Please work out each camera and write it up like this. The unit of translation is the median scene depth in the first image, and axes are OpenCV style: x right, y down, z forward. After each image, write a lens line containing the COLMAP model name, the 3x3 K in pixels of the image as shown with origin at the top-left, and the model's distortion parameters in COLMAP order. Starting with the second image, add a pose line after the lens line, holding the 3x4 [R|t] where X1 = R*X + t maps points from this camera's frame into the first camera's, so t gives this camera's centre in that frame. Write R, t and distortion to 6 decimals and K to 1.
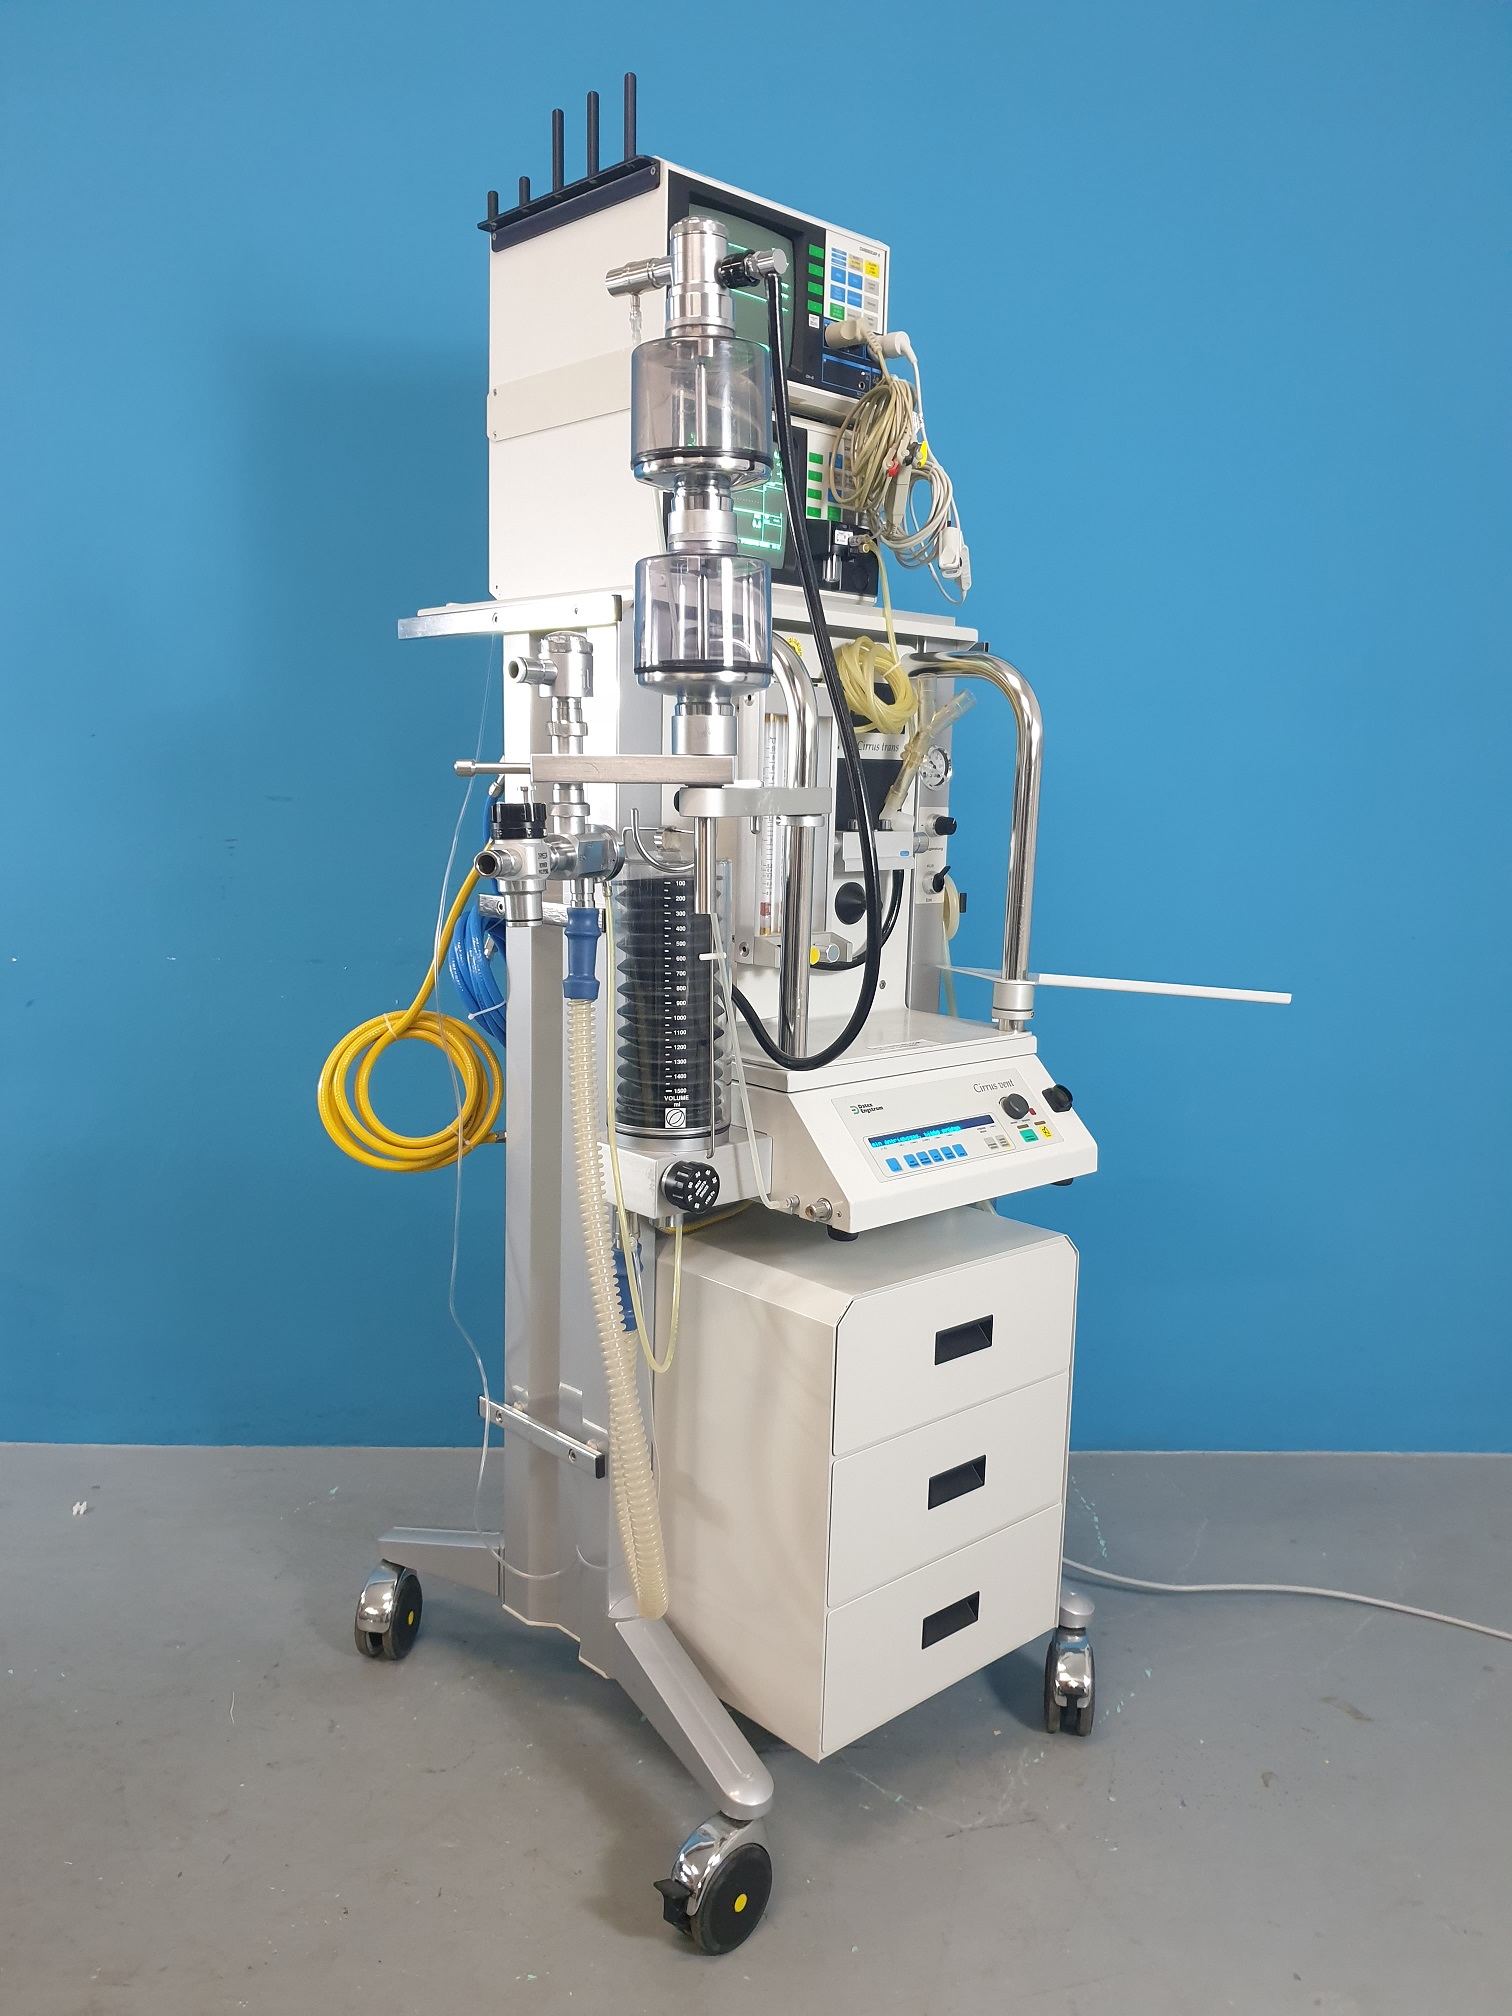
lens RADIAL K [[1549.3, 0, 756.0], [0, 1549.3, 1008.0], [0, 0, 1]] dist [0.011705, -0.000665]
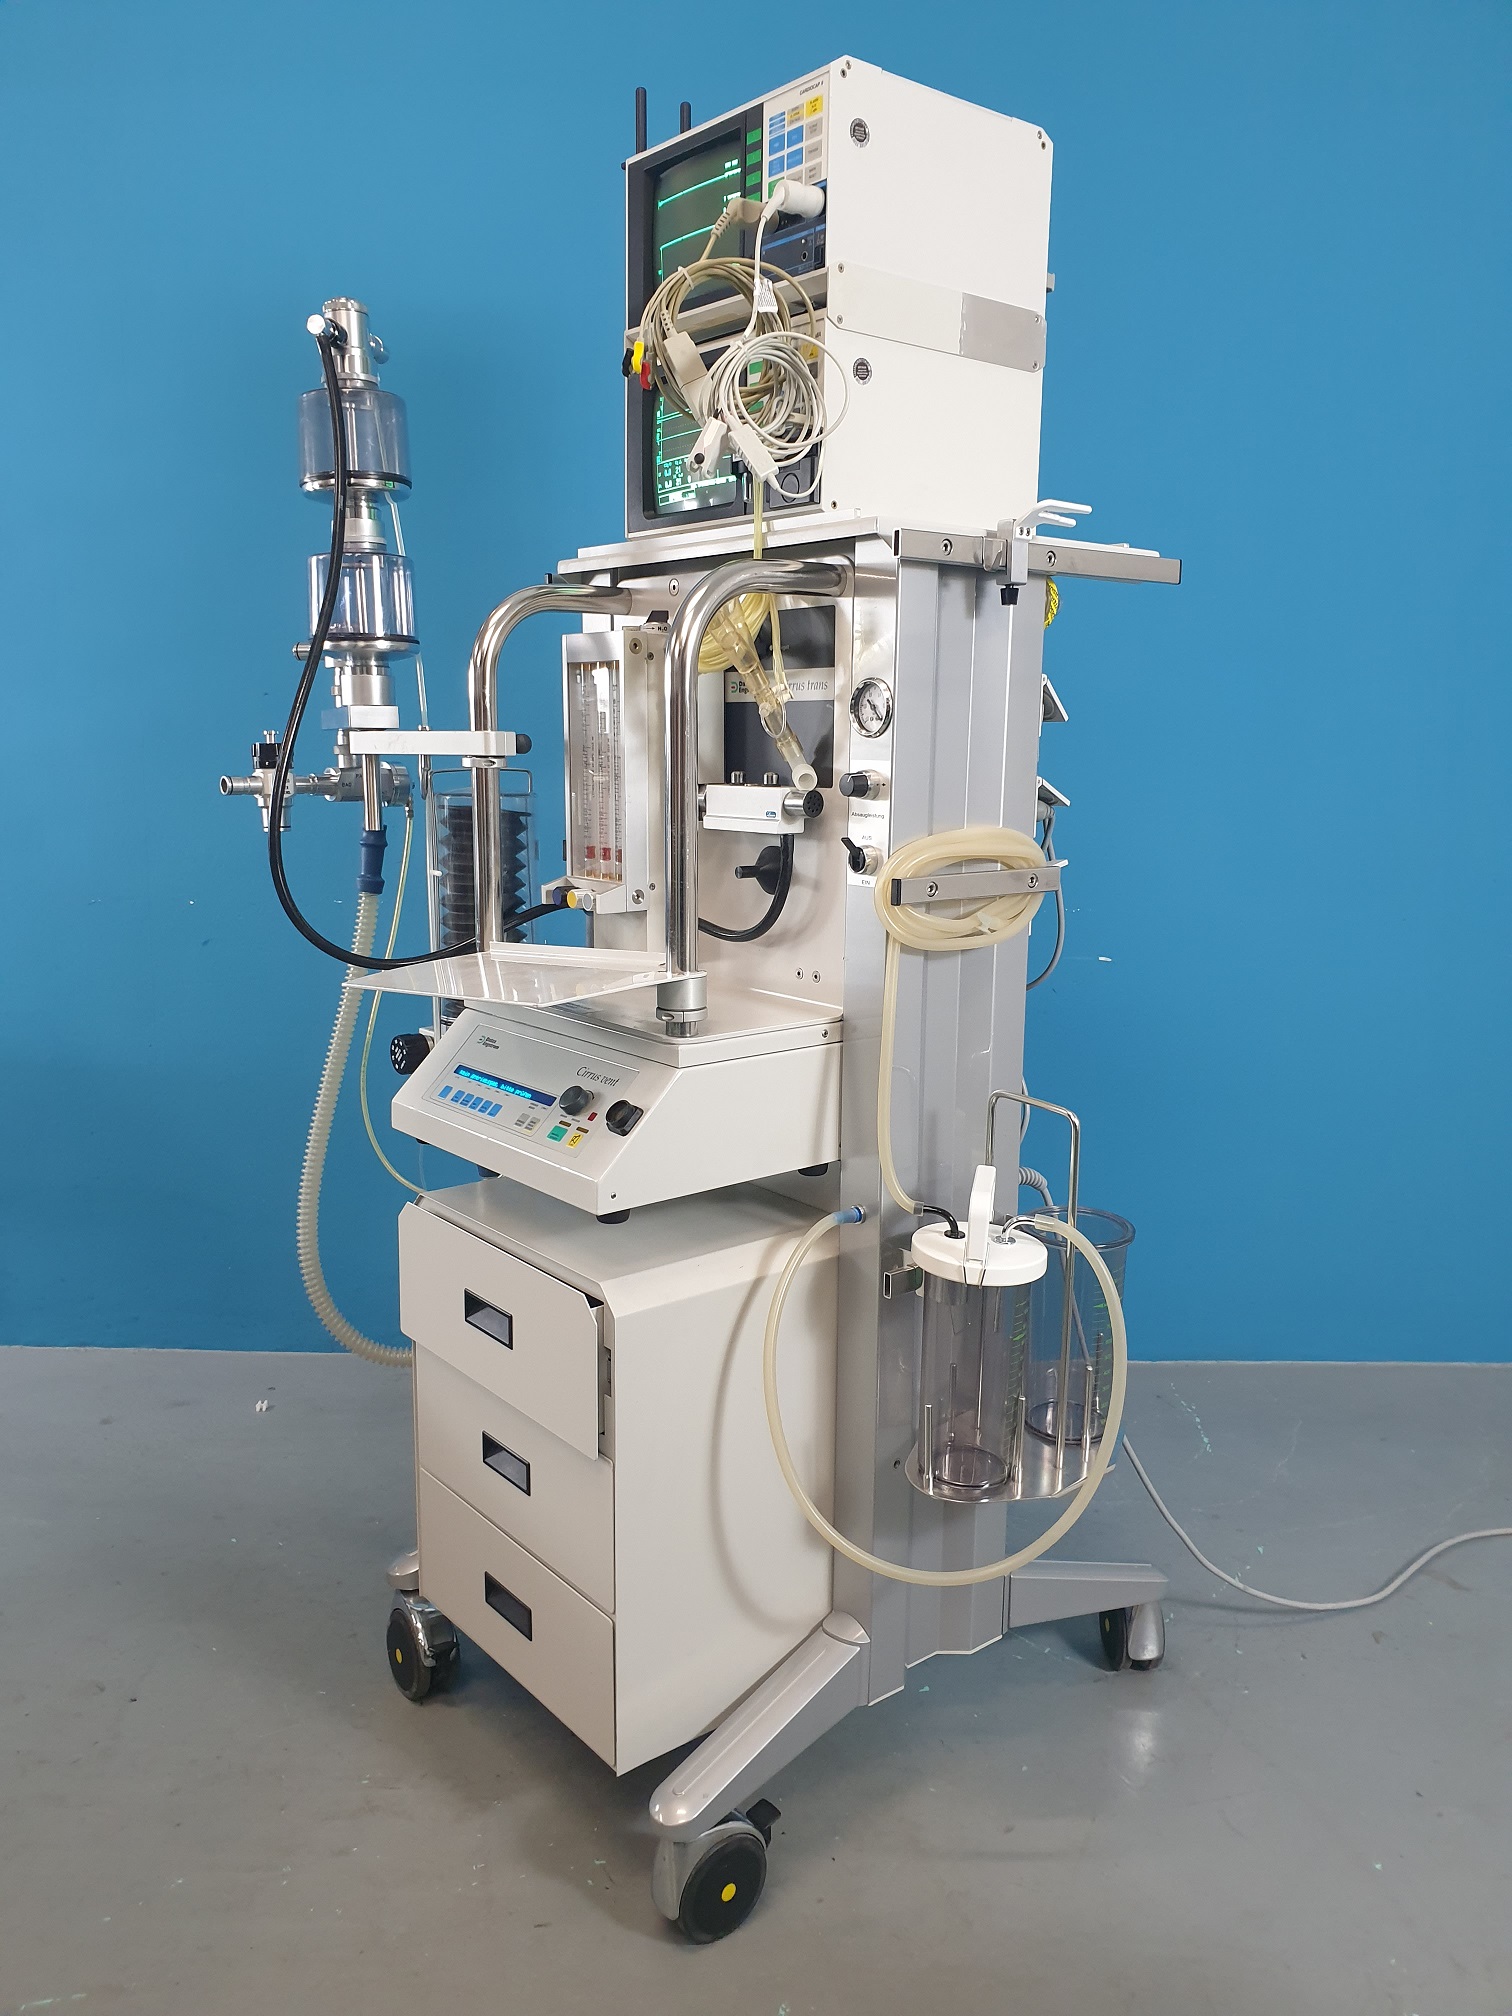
lens RADIAL K [[1582.0, 0, 756.0], [0, 1582.0, 1008.0], [0, 0, 1]] dist [0.001112, -0.000746]
pose [[-0.066518, 0.150510, -0.986368, 1.014398], [-0.152618, 0.975390, 0.159127, -0.141655], [0.986044, 0.161122, -0.041911, 1.119486]]
